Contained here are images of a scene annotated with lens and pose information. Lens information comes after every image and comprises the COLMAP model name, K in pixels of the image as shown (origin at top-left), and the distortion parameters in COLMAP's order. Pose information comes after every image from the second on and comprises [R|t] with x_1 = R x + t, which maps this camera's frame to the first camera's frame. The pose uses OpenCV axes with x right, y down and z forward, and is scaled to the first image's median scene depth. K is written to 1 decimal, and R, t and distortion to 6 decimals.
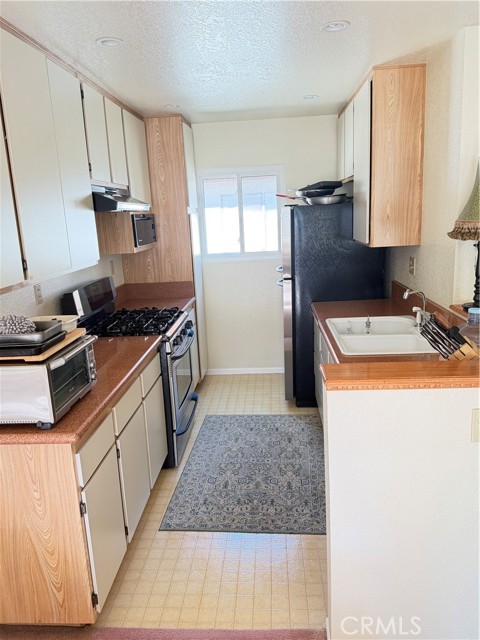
lens RADIAL K [[492.1, 0, 240.0], [0, 492.1, 320.0], [0, 0, 1]] dist [0.146036, -0.258758]
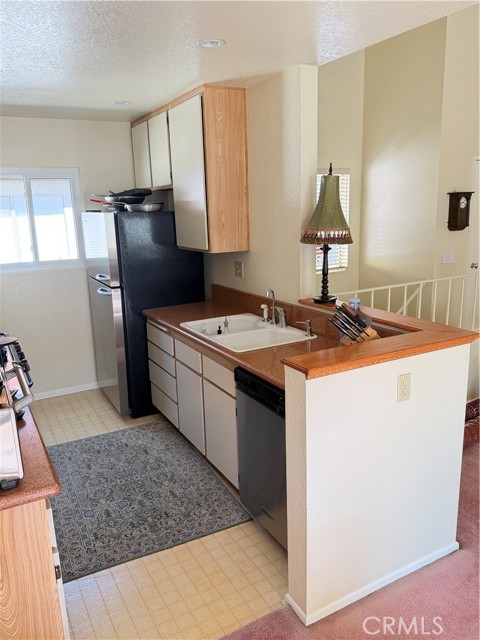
lens RADIAL K [[492.1, 0, 240.0], [0, 492.1, 320.0], [0, 0, 1]] dist [0.146036, -0.258758]
pose [[0.844691, -0.096194, 0.526540, -0.217278], [0.104693, 0.994410, 0.013717, -0.008810], [-0.524916, 0.043538, 0.850040, 0.056708]]
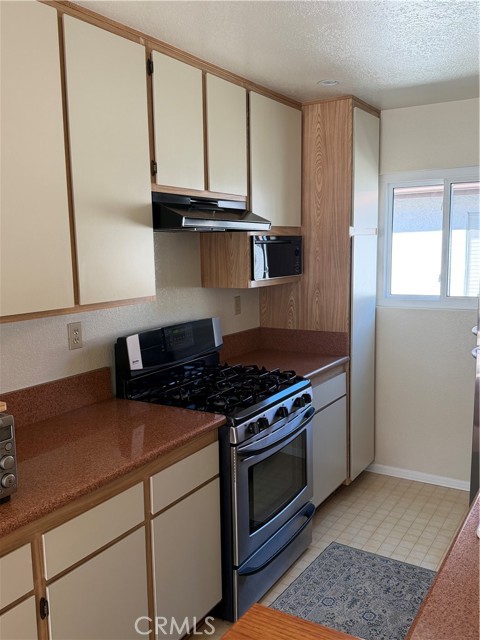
lens RADIAL K [[580.3, 0, 240.0], [0, 580.3, 320.0], [0, 0, 1]] dist [0.169995, -0.339833]
pose [[0.883834, 0.095833, -0.457879, 0.160165], [-0.126908, 0.991205, -0.037510, -0.054522], [0.450257, 0.091261, 0.888223, 0.243228]]
